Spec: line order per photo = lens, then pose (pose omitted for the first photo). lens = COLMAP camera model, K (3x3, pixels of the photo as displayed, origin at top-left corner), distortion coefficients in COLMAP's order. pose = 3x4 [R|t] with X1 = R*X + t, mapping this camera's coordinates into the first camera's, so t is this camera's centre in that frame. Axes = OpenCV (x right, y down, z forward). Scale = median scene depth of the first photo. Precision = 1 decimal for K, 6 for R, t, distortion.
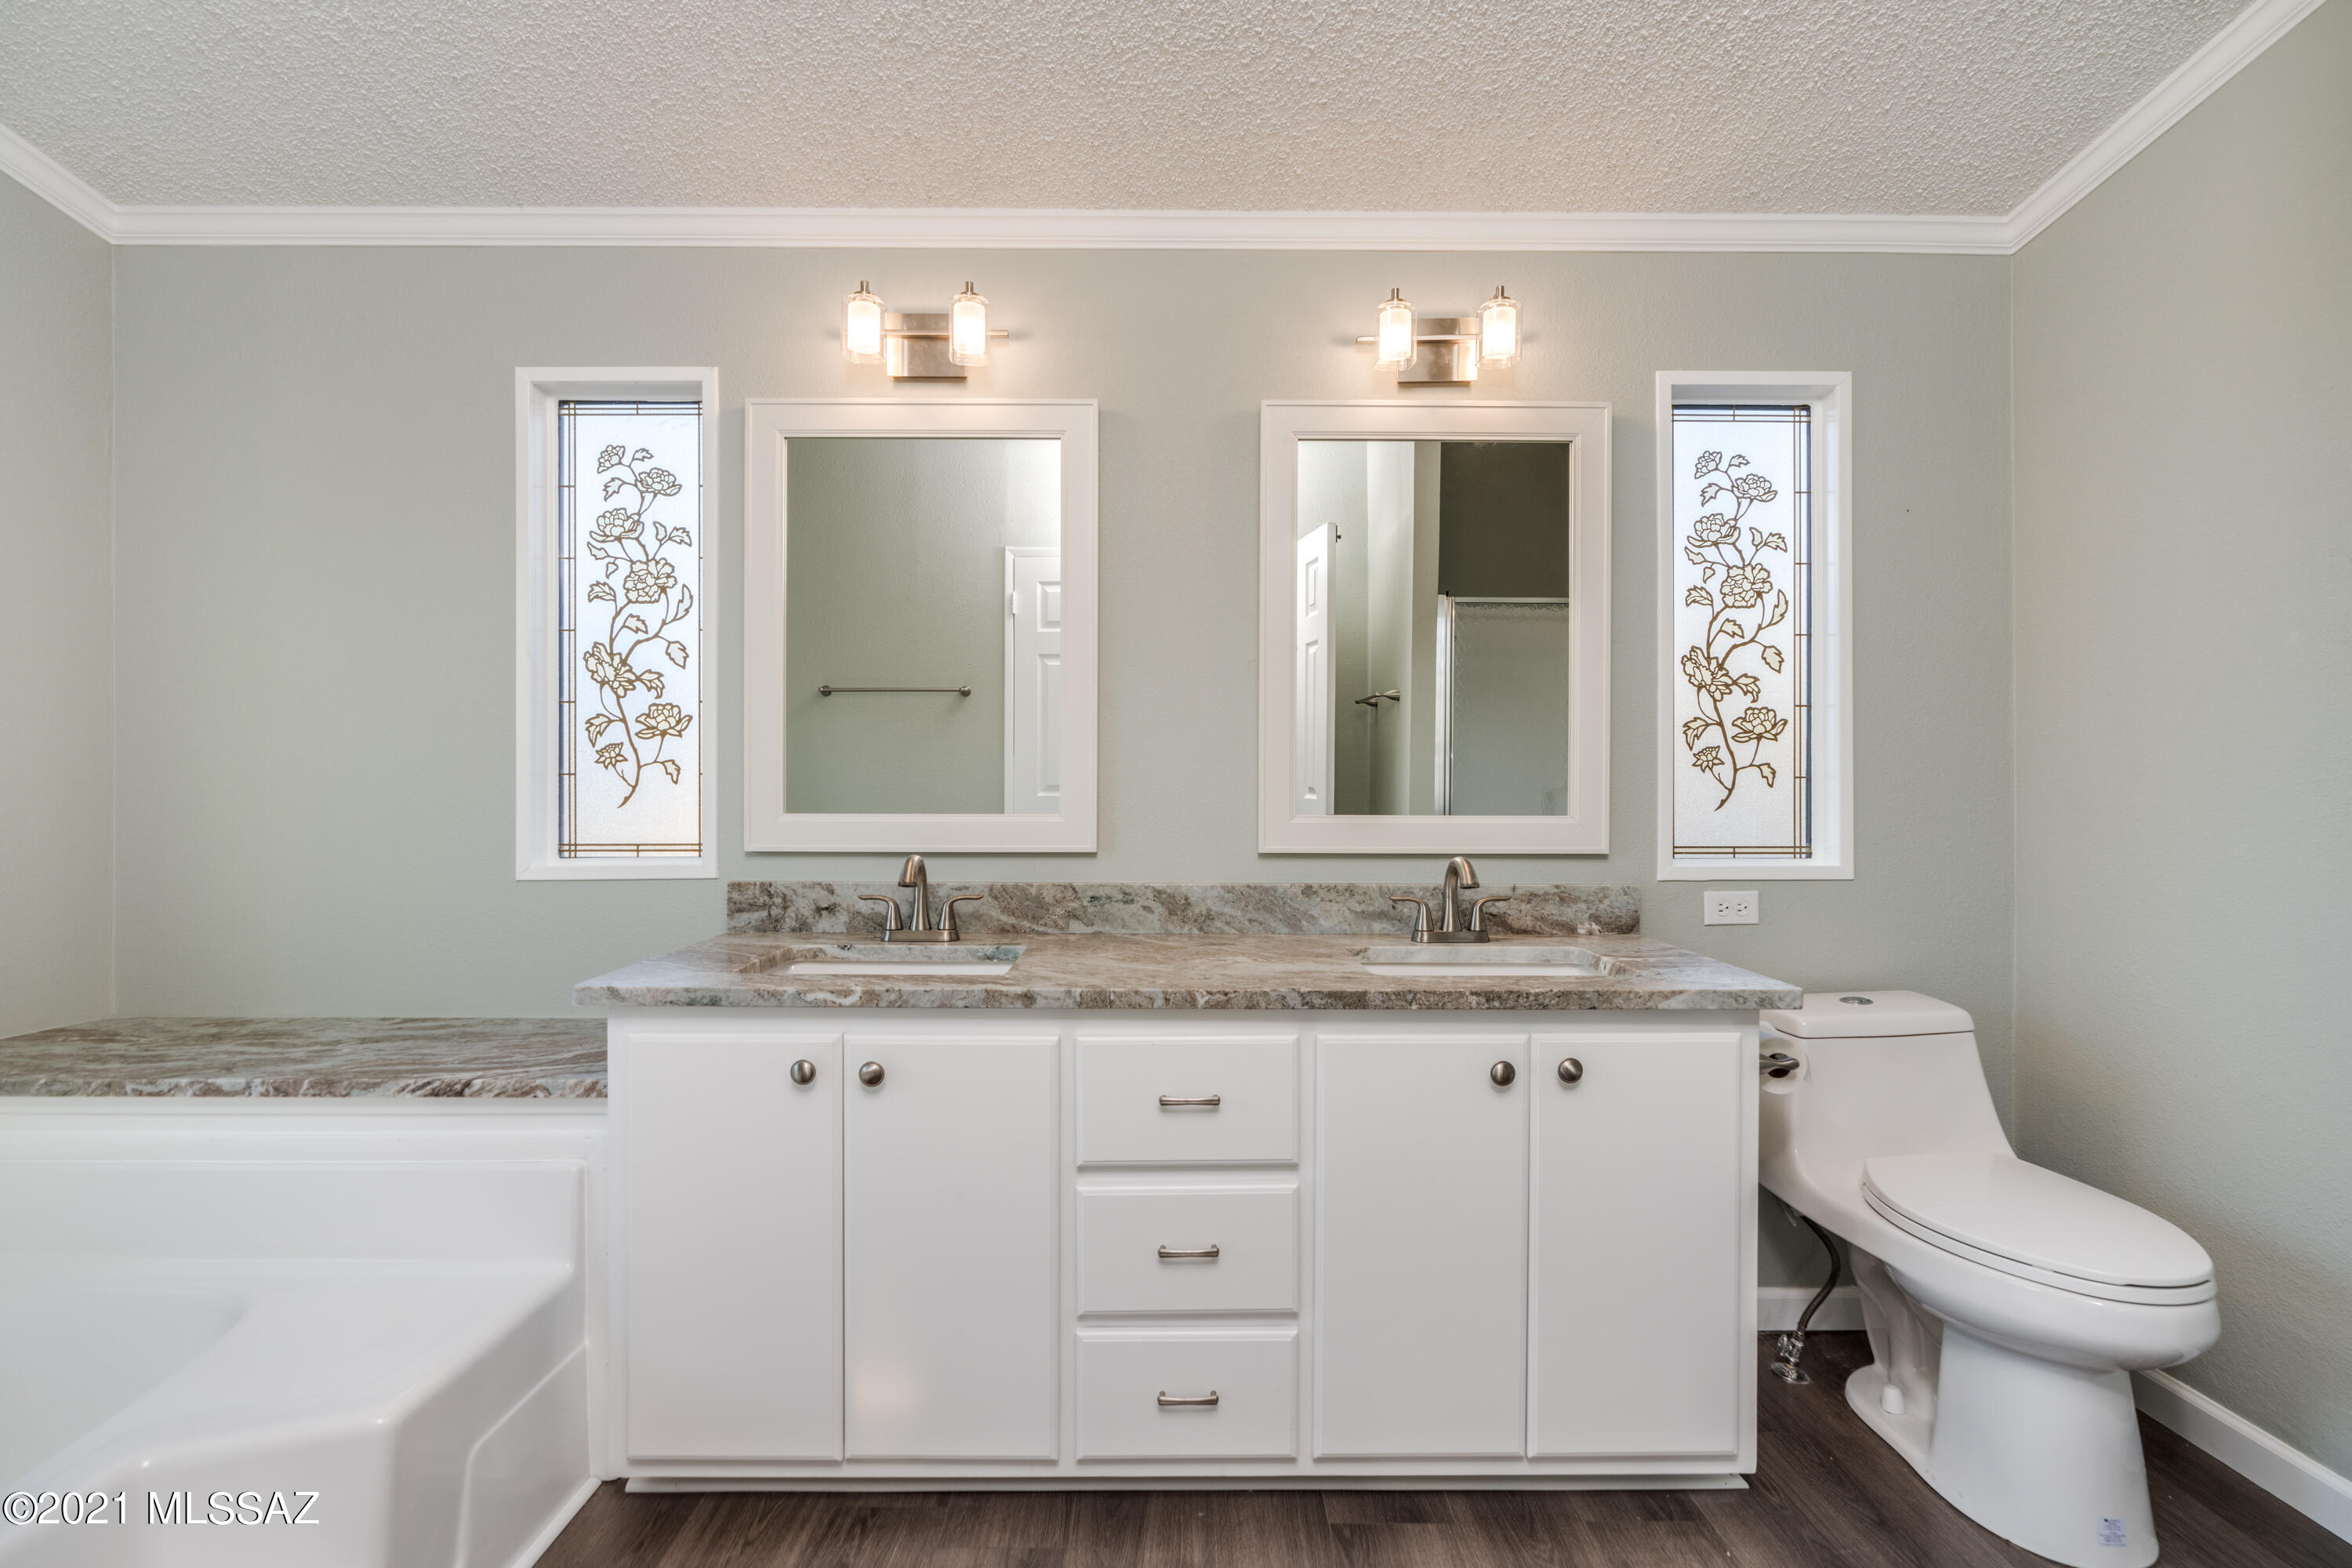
lens RADIAL K [[1078.3, 0, 1170.8], [0, 1078.3, 786.6], [0, 0, 1]] dist [-0.005686, 0.000585]
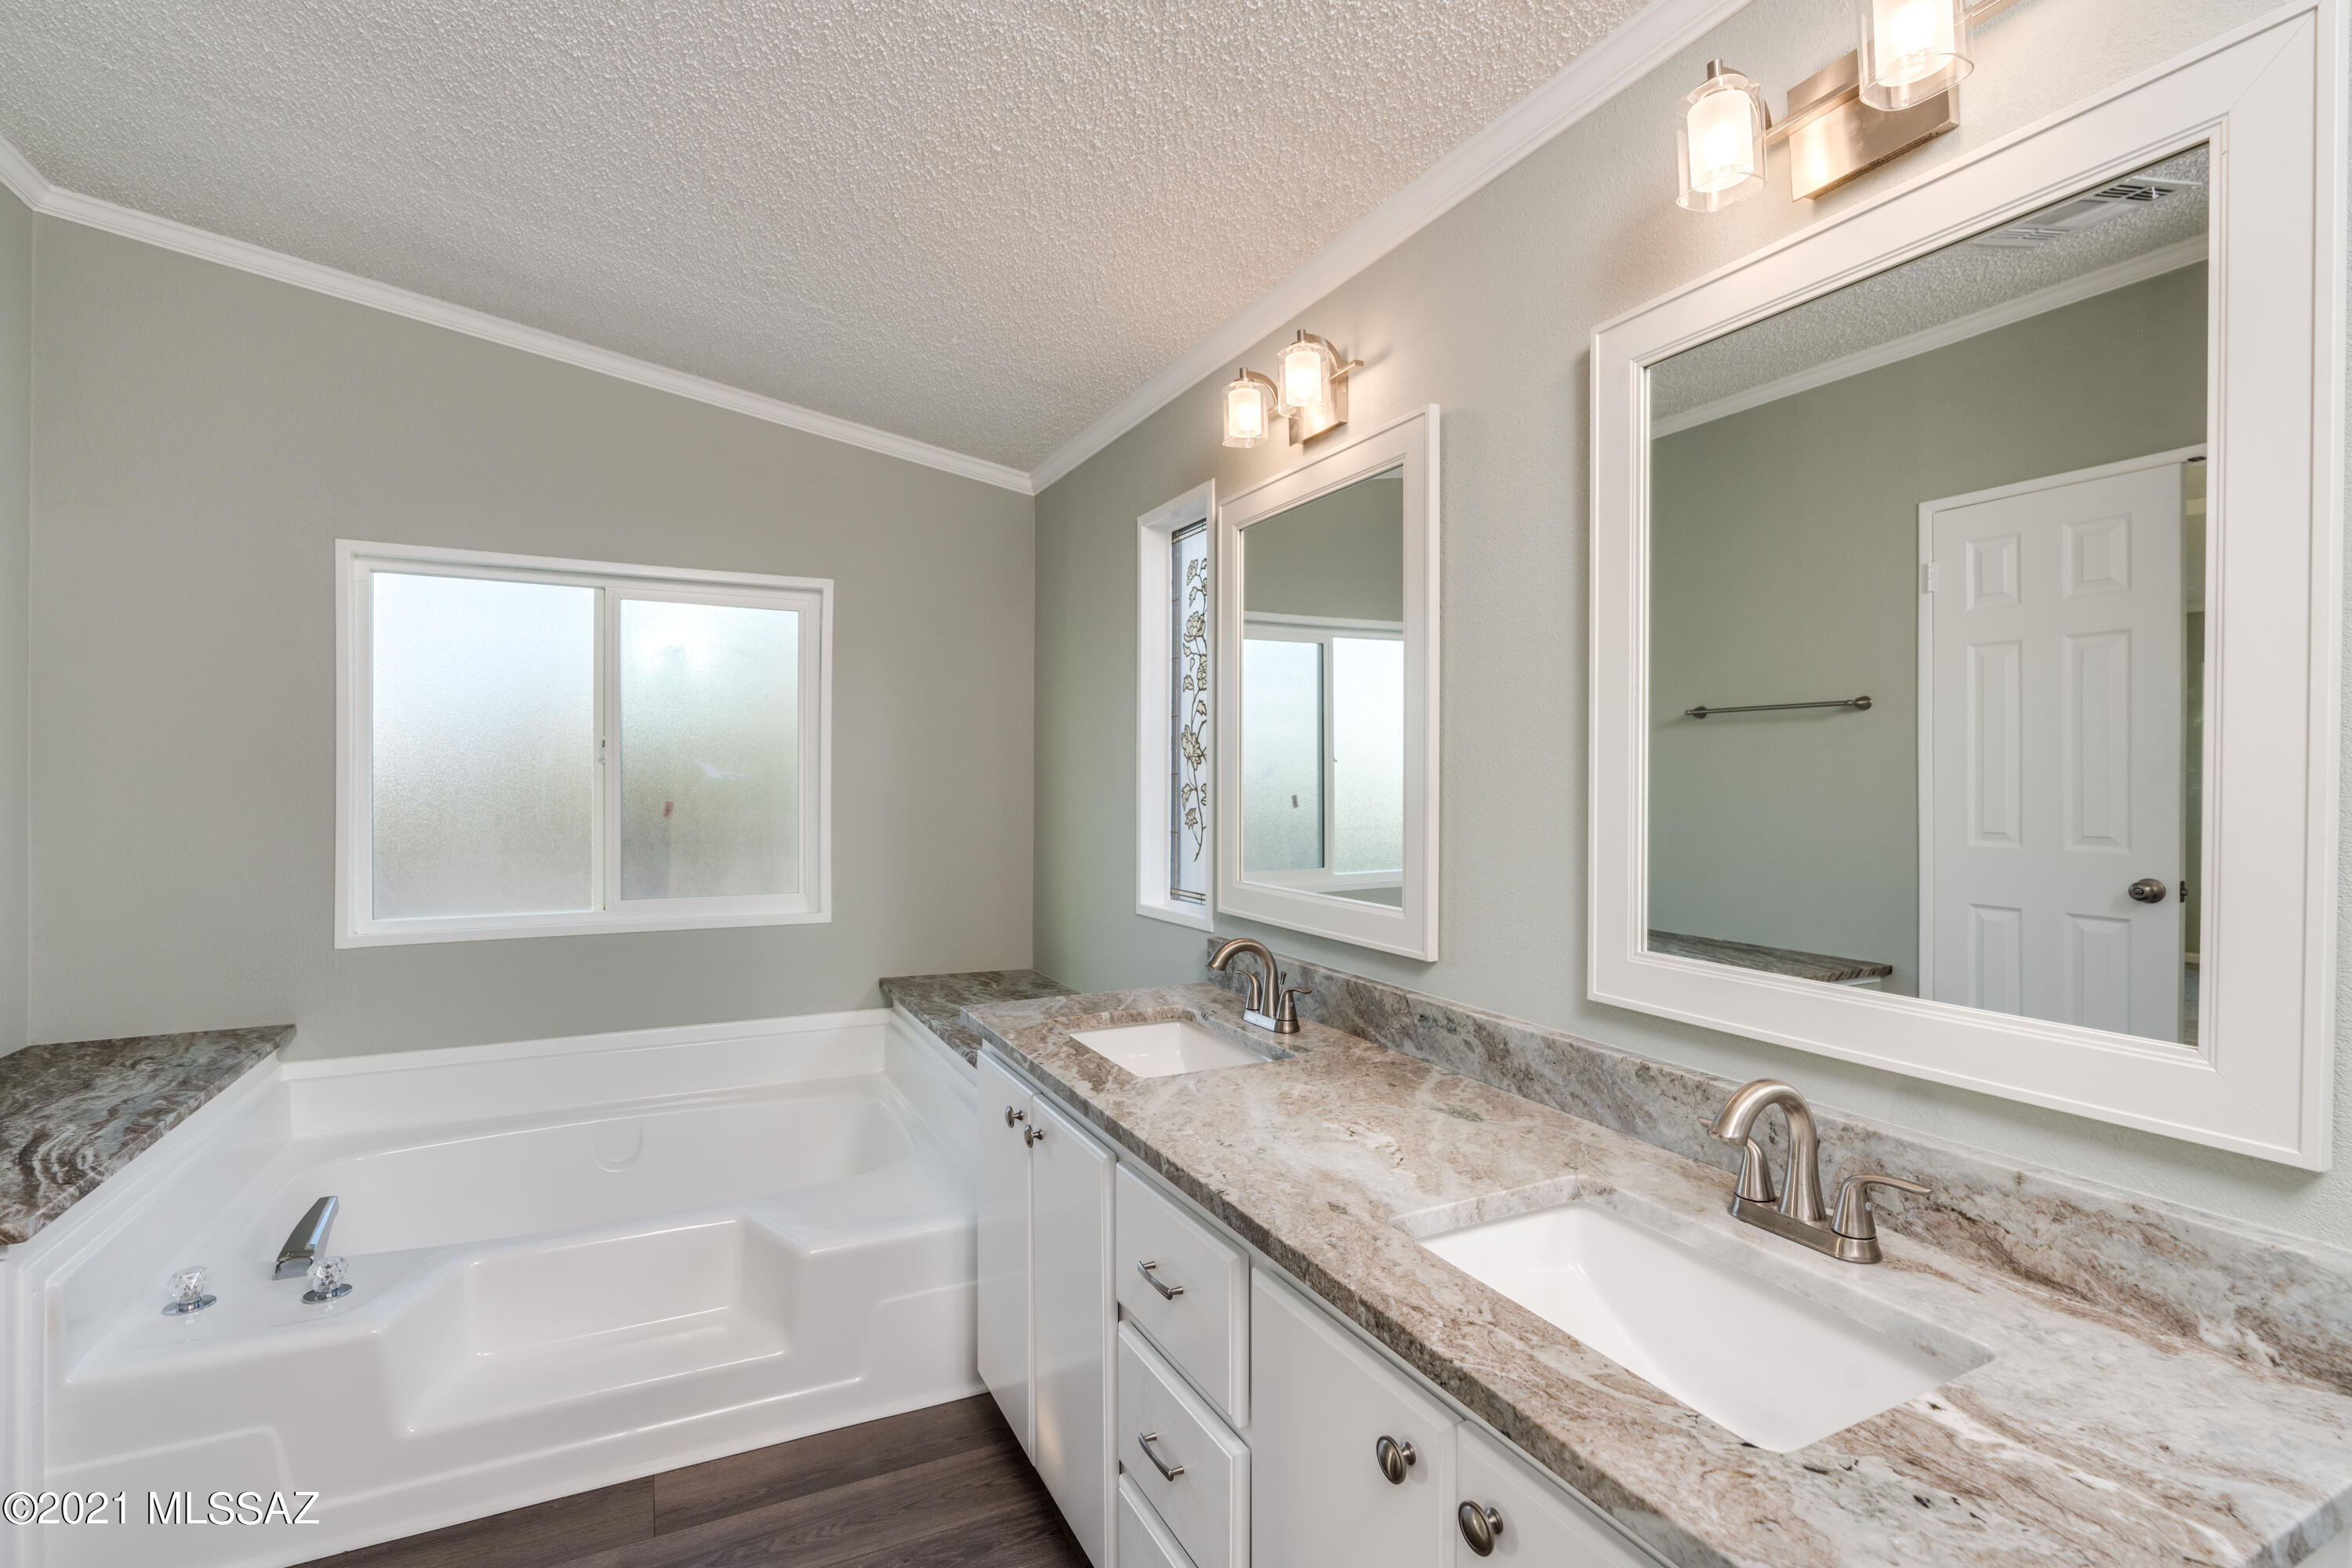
lens RADIAL K [[1078.3, 0, 1165.7], [0, 1078.3, 781.5], [0, 0, 1]] dist [-0.005686, 0.000585]
pose [[0.427337, 0.005133, -0.904078, 0.583639], [0.002905, 0.999971, 0.007050, -0.081988], [0.904088, -0.005639, 0.427309, 0.472408]]
